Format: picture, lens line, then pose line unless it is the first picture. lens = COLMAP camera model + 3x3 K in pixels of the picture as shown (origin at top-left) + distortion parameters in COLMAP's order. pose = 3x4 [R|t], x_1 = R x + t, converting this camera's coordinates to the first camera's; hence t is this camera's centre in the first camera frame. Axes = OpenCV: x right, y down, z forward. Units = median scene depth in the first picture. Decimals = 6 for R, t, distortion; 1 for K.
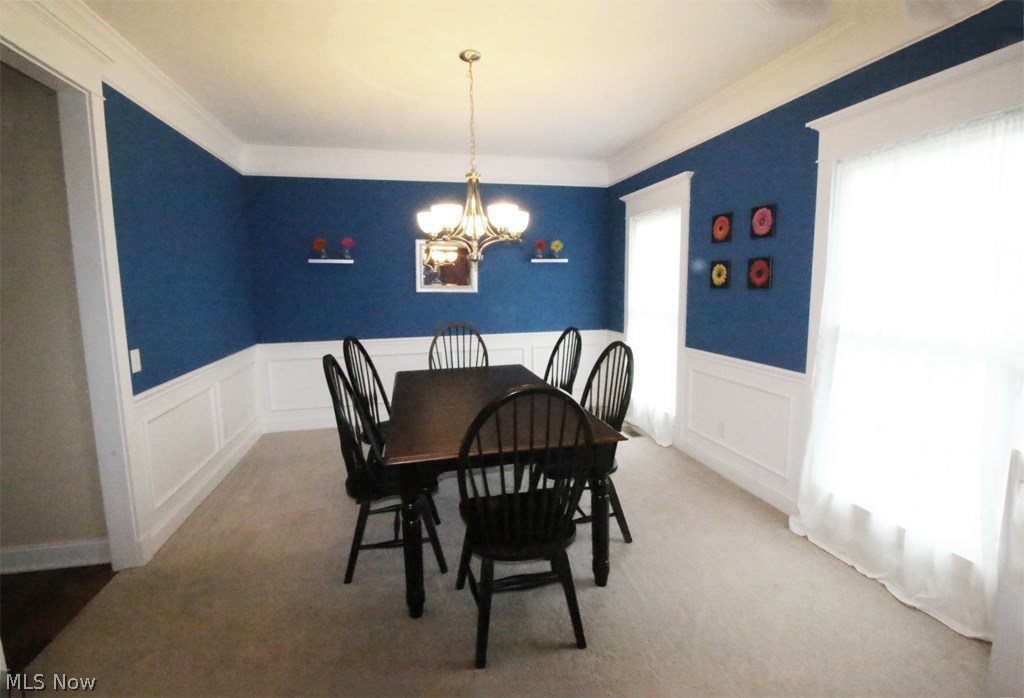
lens RADIAL K [[462.7, 0, 512.0], [0, 462.7, 349.0], [0, 0, 1]] dist [-0.000183, 0.000030]
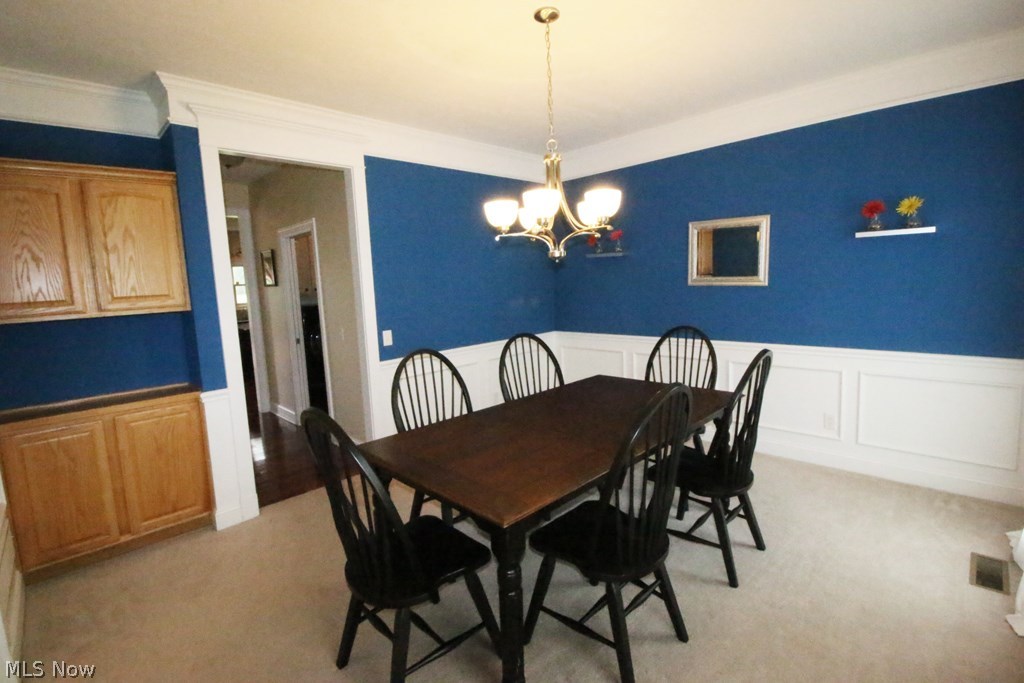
lens RADIAL K [[477.1, 0, 511.5], [0, 477.1, 328.9], [0, 0, 1]] dist [0.000103, -0.000022]
pose [[0.518305, 0.088268, -0.850628, 0.595690], [-0.086671, 0.994960, 0.050434, -0.100425], [0.850792, 0.047584, 0.523343, 0.481821]]
